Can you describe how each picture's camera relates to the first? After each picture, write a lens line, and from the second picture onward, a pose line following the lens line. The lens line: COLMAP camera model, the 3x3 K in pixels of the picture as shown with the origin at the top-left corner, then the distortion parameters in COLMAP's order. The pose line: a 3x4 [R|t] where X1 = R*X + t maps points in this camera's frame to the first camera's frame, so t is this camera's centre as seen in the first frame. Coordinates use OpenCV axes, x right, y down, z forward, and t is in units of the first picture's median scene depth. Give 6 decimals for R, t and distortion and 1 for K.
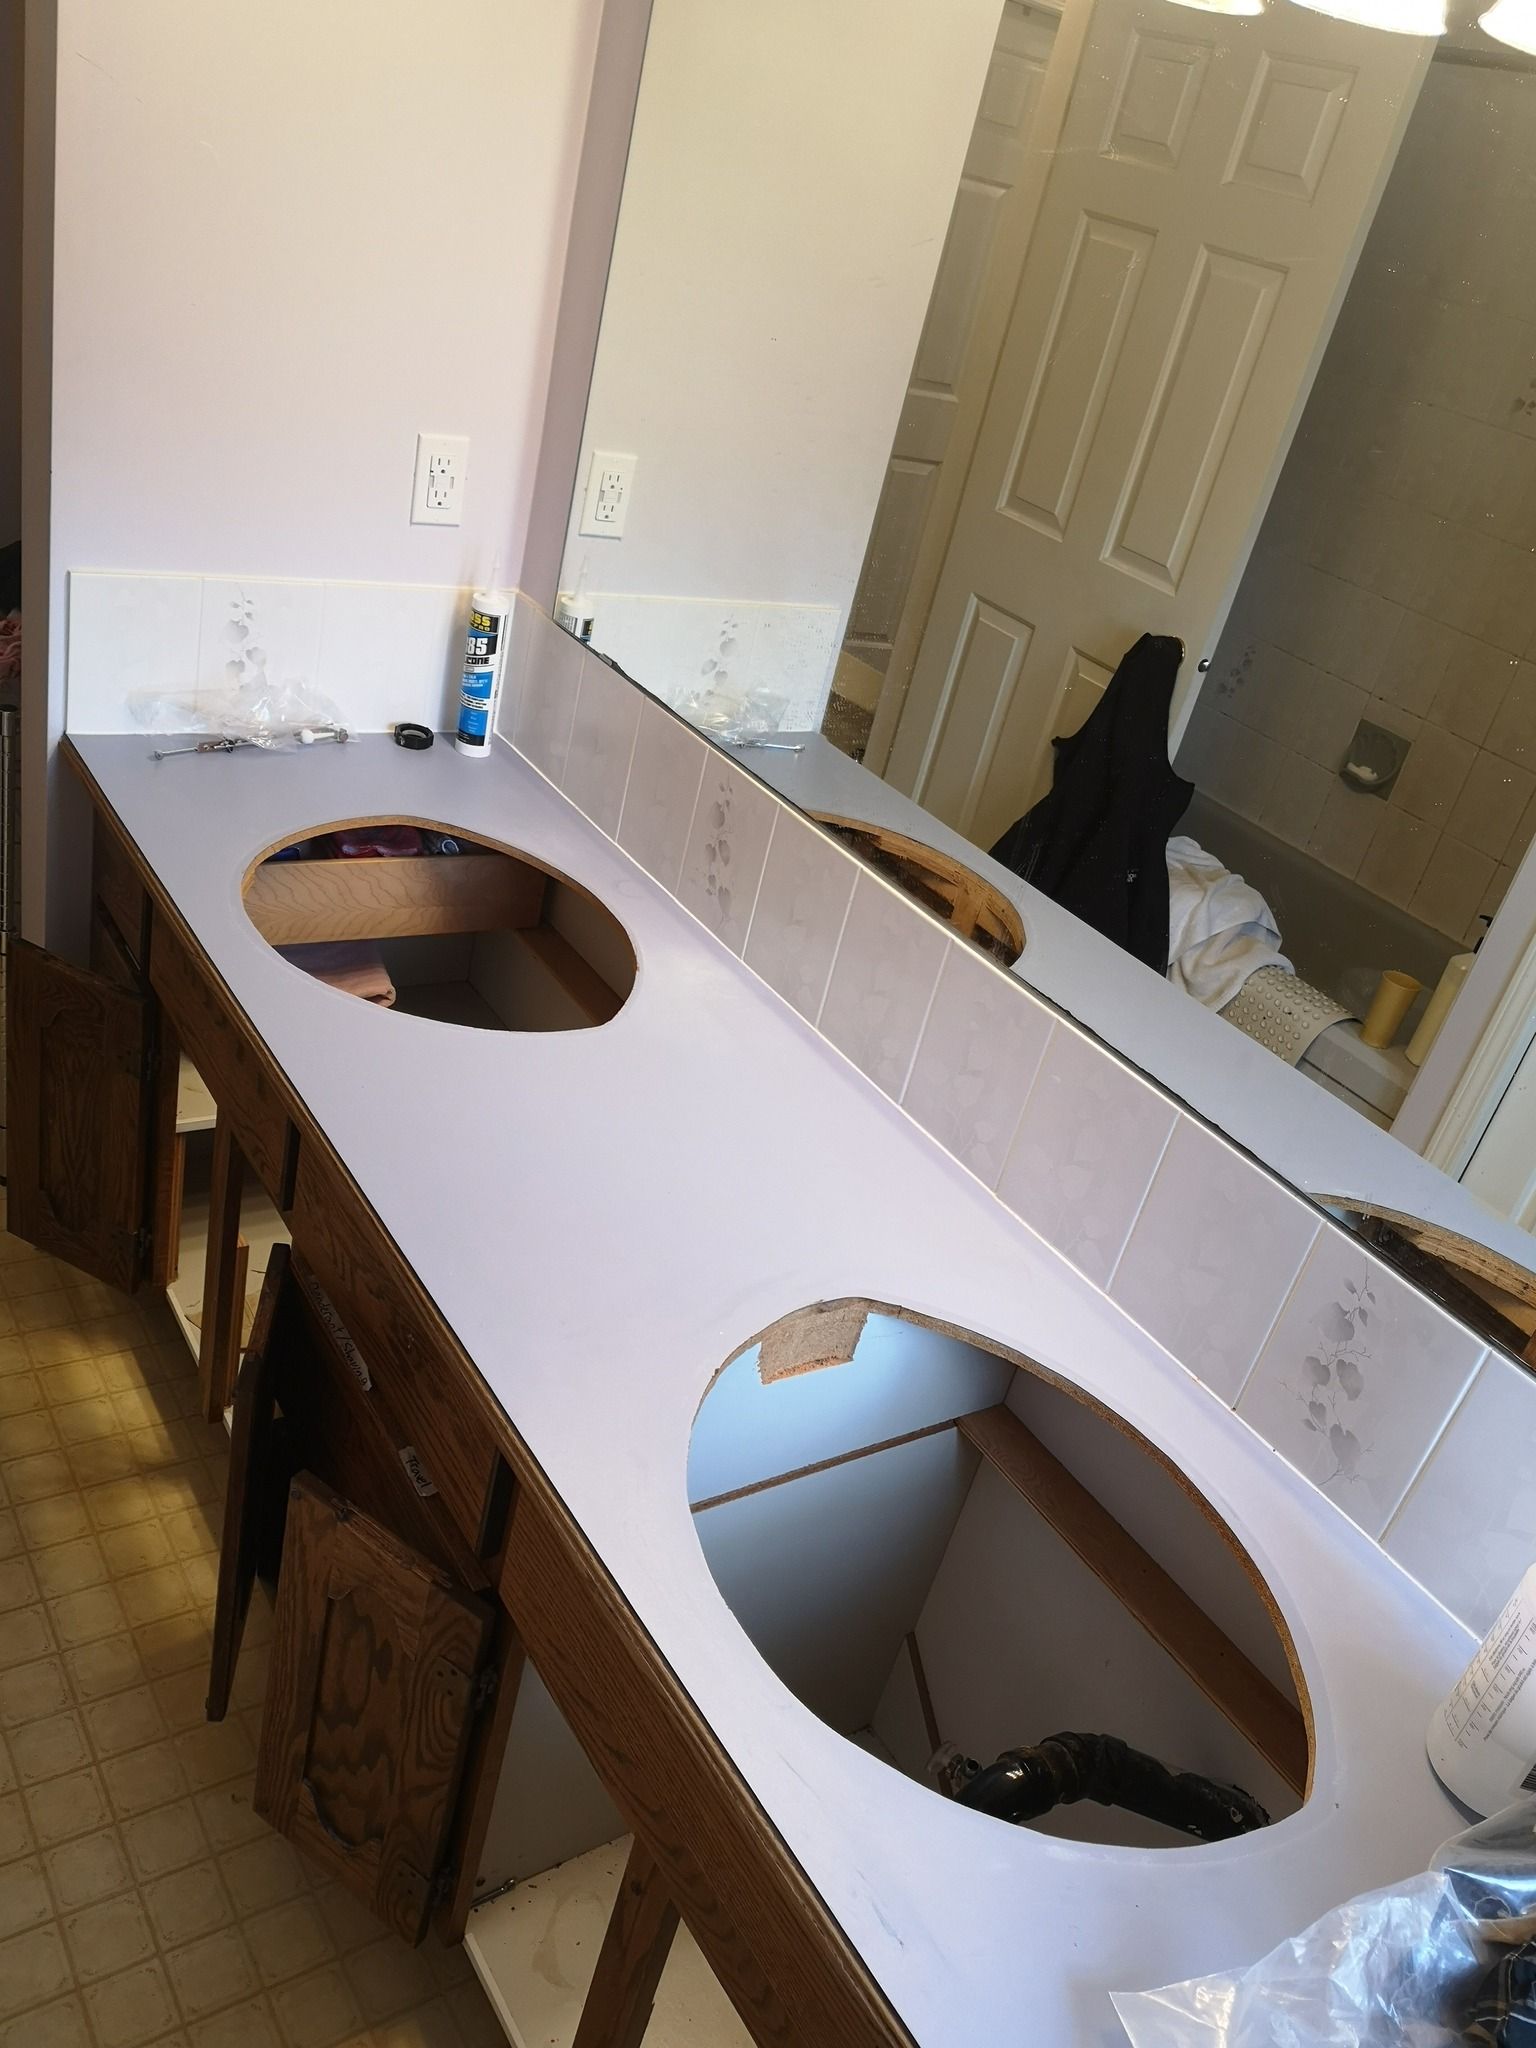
lens RADIAL K [[1599.6, 0, 757.4], [0, 1599.6, 1034.4], [0, 0, 1]] dist [-0.013221, -0.019437]
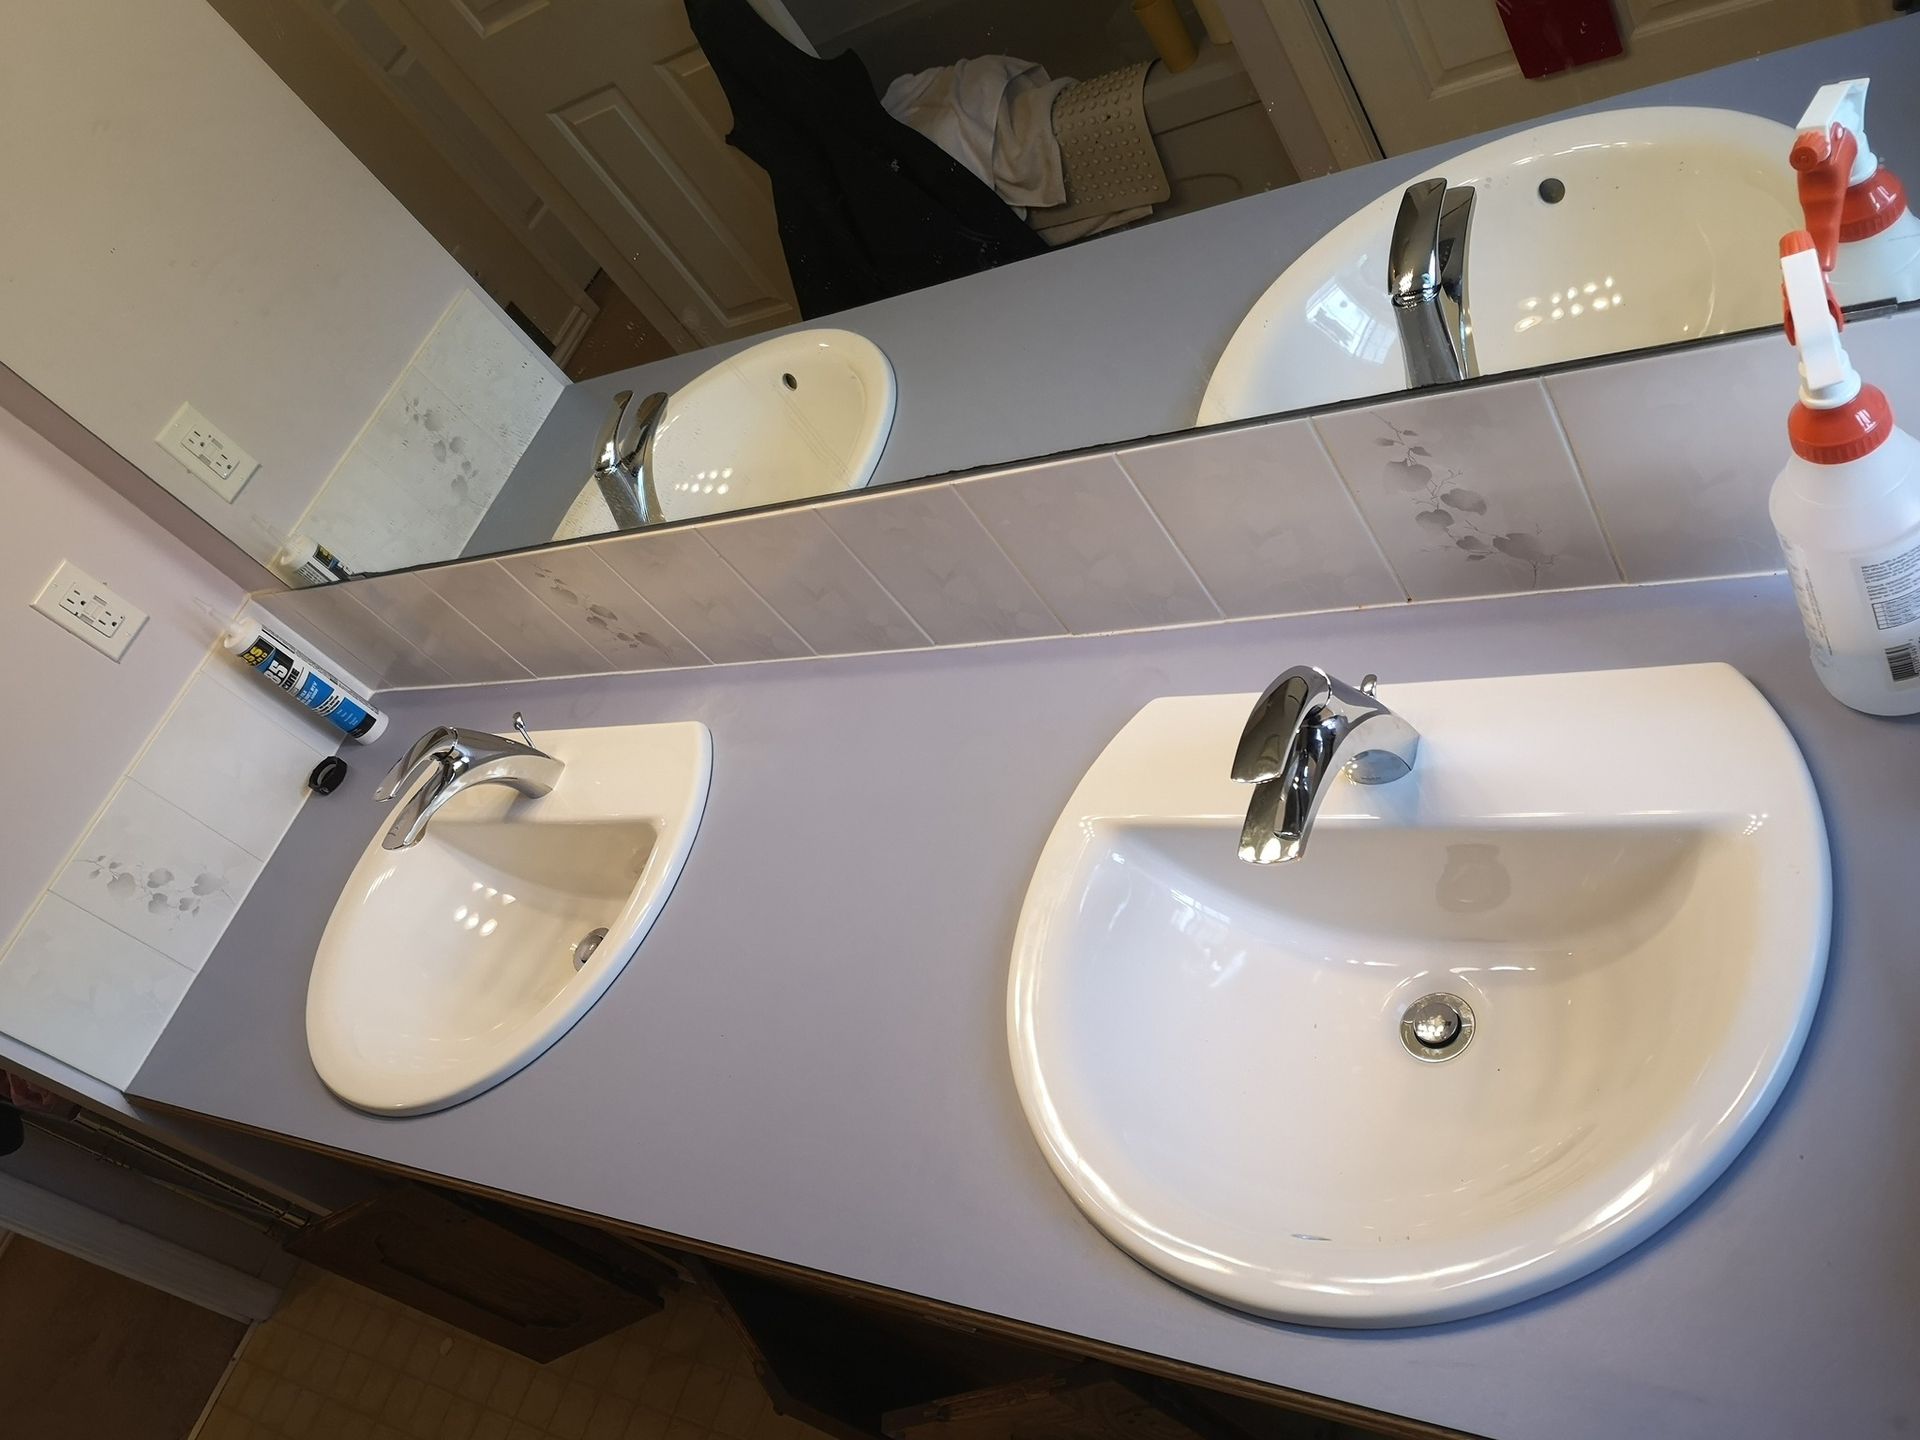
lens RADIAL K [[1499.7, 0, 965.5], [0, 1499.7, 708.6], [0, 0, 1]] dist [-0.013221, -0.019437]
pose [[0.572937, -0.814359, -0.092537, 0.112959], [0.815260, 0.554656, 0.166457, -0.048275], [-0.084230, -0.170812, 0.981697, 0.109316]]
